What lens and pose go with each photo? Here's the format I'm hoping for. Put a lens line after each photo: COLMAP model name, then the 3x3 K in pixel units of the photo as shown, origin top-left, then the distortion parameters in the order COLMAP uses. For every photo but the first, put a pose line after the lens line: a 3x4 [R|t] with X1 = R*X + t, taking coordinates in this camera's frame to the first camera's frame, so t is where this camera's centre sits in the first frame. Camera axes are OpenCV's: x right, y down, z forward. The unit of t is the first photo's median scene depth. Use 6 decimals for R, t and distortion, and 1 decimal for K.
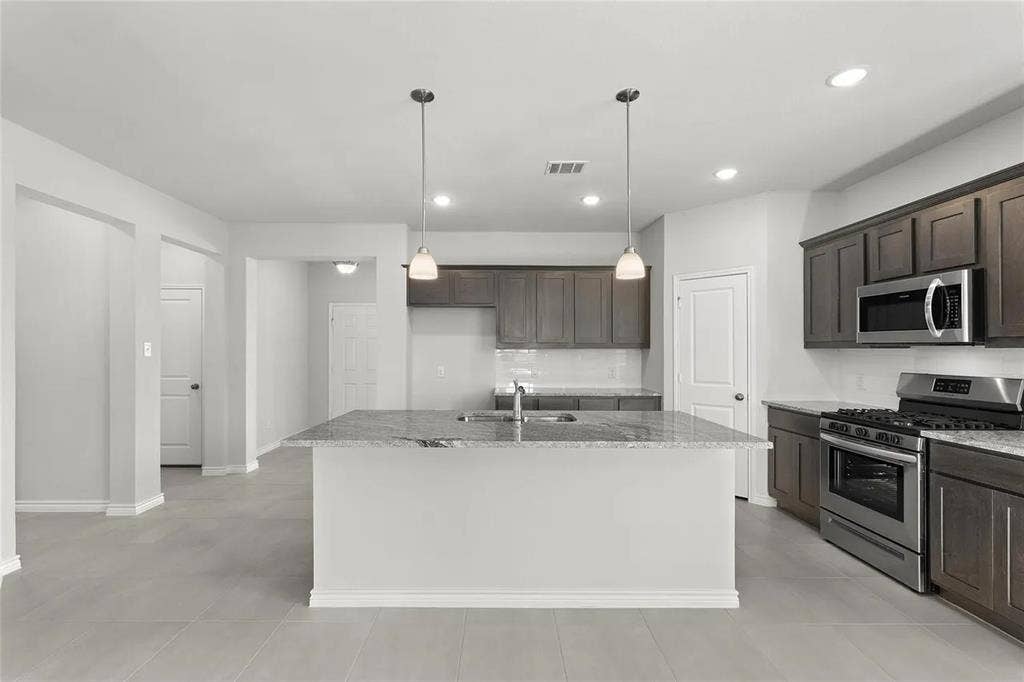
lens RADIAL K [[427.3, 0, 507.2], [0, 427.3, 350.1], [0, 0, 1]] dist [0.001098, 0.000020]
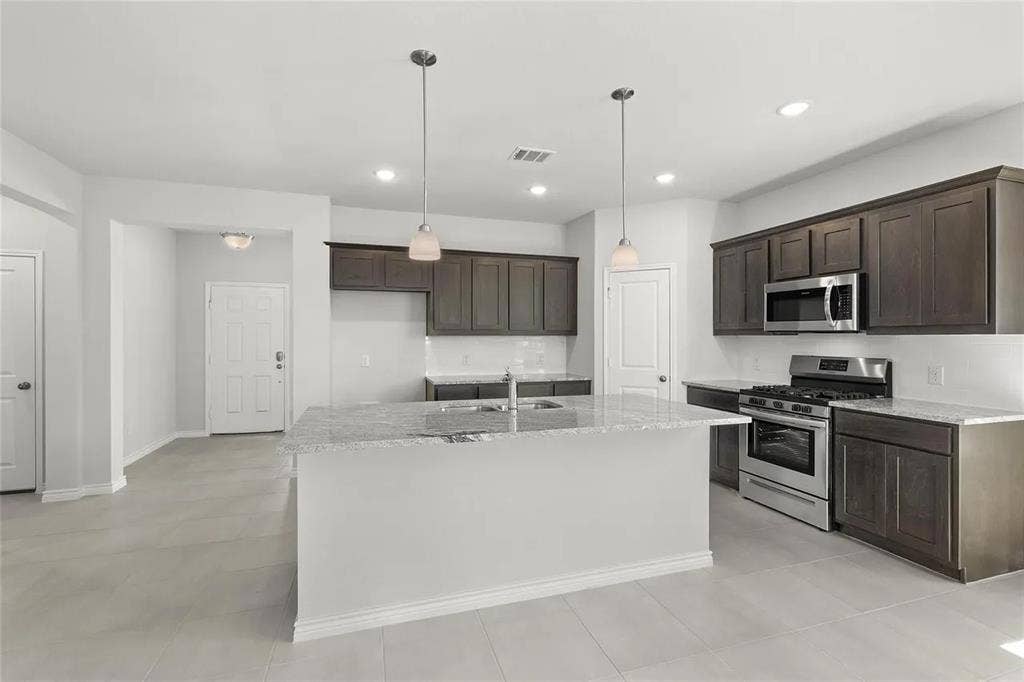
lens RADIAL K [[427.4, 0, 505.6], [0, 427.4, 338.8], [0, 0, 1]] dist [0.001101, 0.000144]
pose [[0.958633, -0.002523, 0.284635, -0.224227], [0.001406, 0.999990, 0.004126, -0.000204], [-0.284643, -0.003555, 0.958627, 0.056692]]
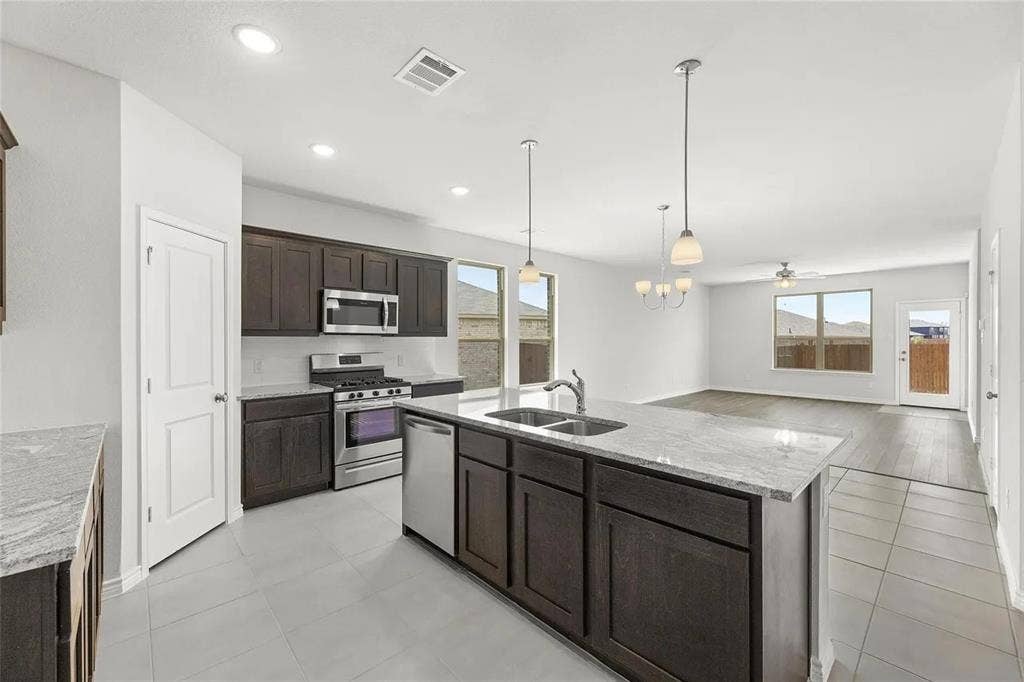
lens RADIAL K [[427.4, 0, 505.6], [0, 427.4, 338.8], [0, 0, 1]] dist [0.001101, 0.000144]
pose [[-0.673251, -0.005428, 0.739394, -0.513947], [-0.003530, 0.999985, 0.004126, -0.005396], [-0.739406, 0.000168, -0.673260, 1.497761]]
